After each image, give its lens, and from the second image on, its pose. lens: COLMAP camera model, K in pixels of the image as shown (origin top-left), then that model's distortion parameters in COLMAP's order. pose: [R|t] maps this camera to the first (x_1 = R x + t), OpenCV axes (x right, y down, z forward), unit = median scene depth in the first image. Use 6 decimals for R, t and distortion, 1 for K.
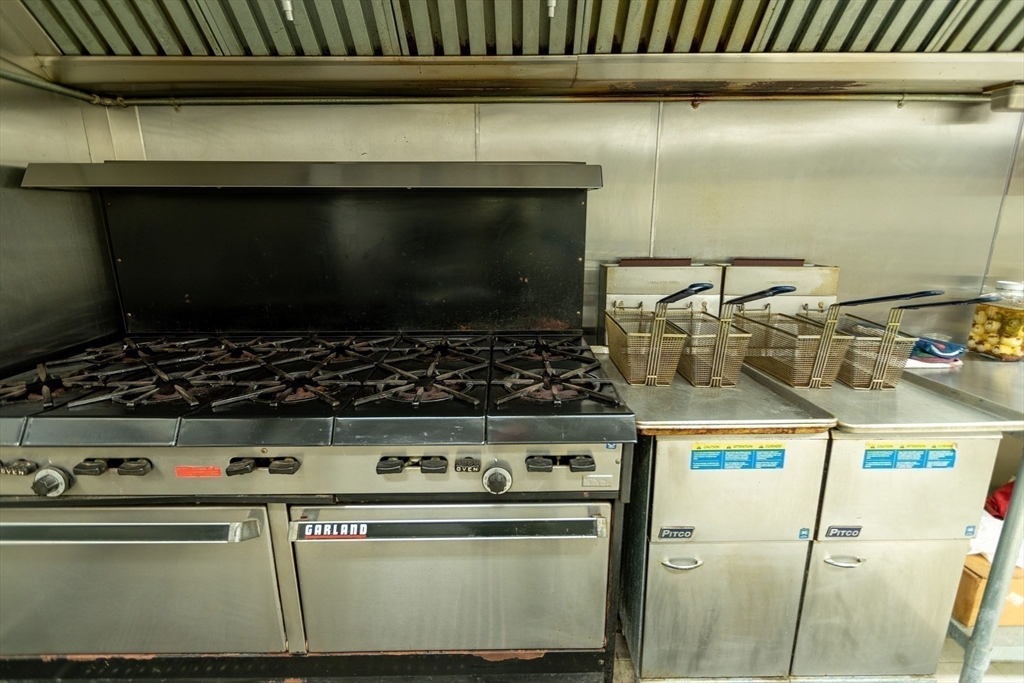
lens RADIAL K [[447.2, 0, 520.5], [0, 447.2, 343.0], [0, 0, 1]] dist [-0.002980, -0.000643]
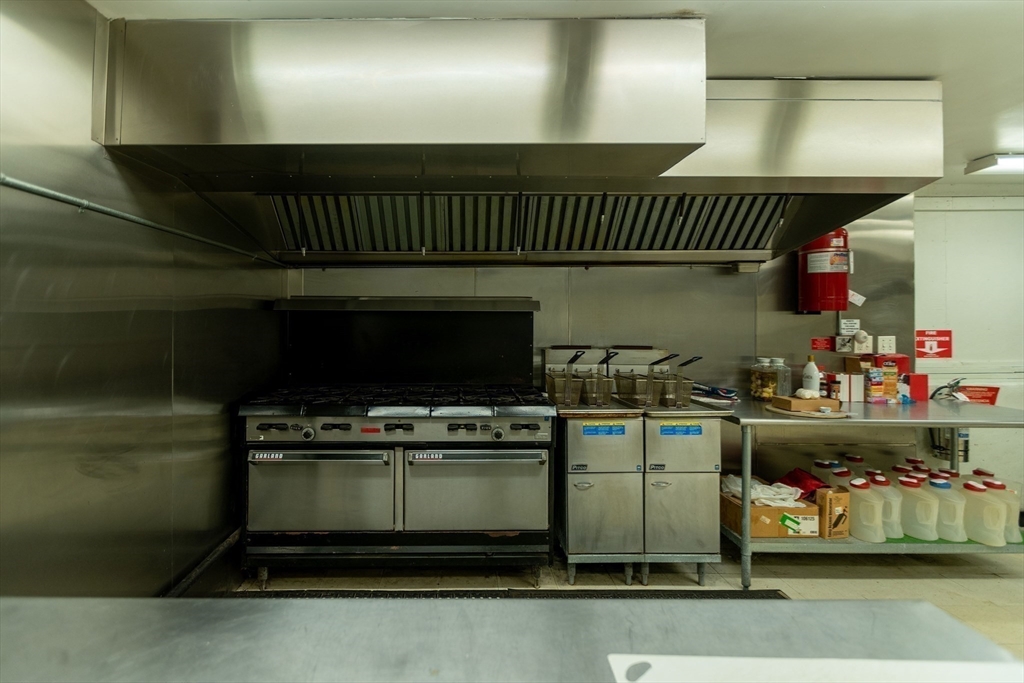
lens RADIAL K [[447.2, 0, 520.5], [0, 447.2, 343.0], [0, 0, 1]] dist [-0.002980, -0.000643]
pose [[0.994163, -0.001011, 0.107886, -0.156083], [0.024737, 0.975453, -0.218814, 0.296762], [-0.105016, 0.220205, 0.969784, -1.142284]]
